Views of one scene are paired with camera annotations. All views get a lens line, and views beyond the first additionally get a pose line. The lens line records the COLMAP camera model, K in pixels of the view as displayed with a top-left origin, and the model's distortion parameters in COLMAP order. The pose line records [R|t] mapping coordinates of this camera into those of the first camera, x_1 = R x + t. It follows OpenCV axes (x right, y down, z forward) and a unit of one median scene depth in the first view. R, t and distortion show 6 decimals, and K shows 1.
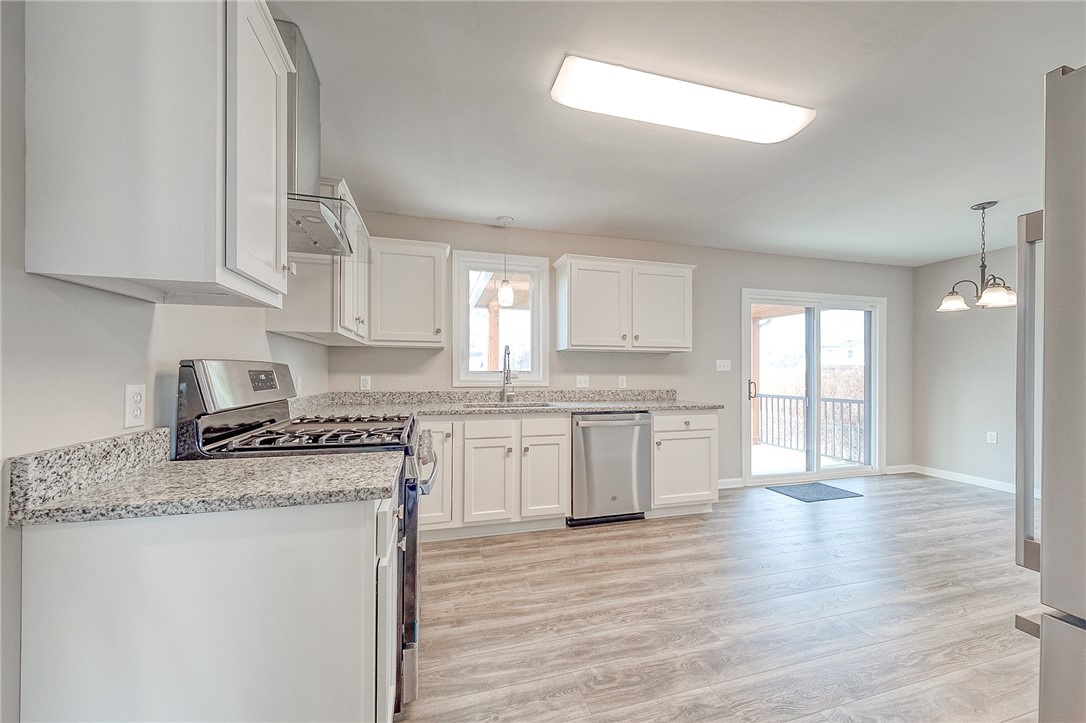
lens RADIAL K [[382.9, 0, 524.8], [0, 382.9, 366.9], [0, 0, 1]] dist [0.000820, 0.000063]
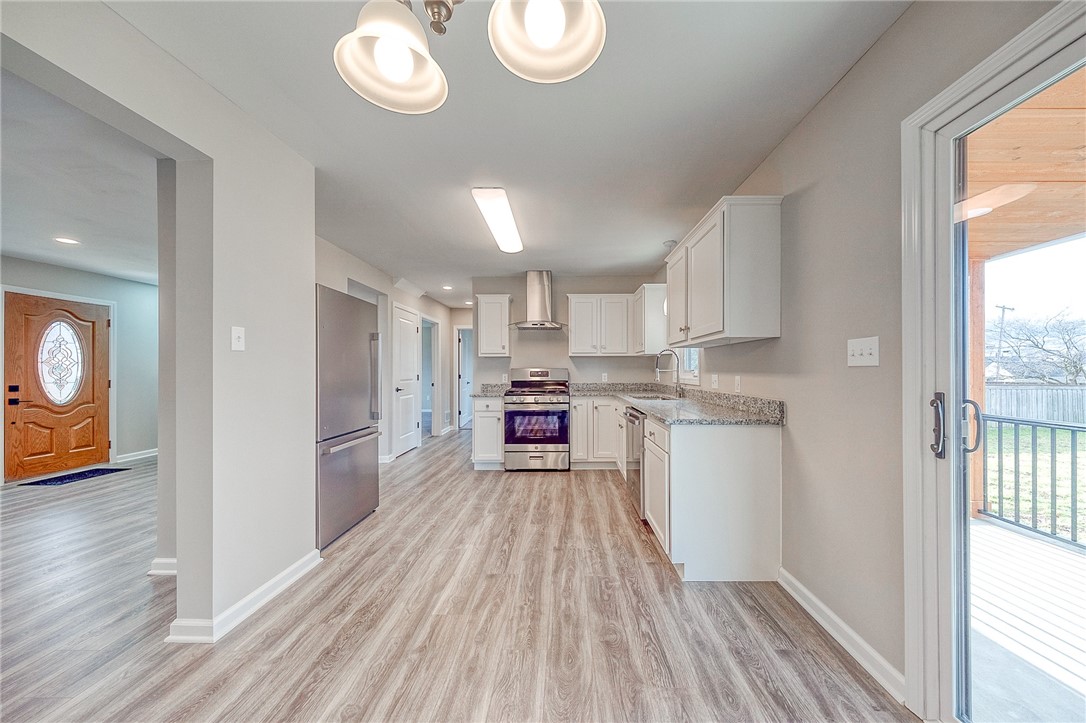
lens RADIAL K [[377.5, 0, 553.3], [0, 377.5, 362.3], [0, 0, 1]] dist [0.000370, -0.000341]
pose [[-0.258462, -0.023897, -0.965726, 1.013634], [0.010563, 0.999564, -0.027562, 0.014241], [0.965964, -0.017325, -0.258097, 0.820964]]
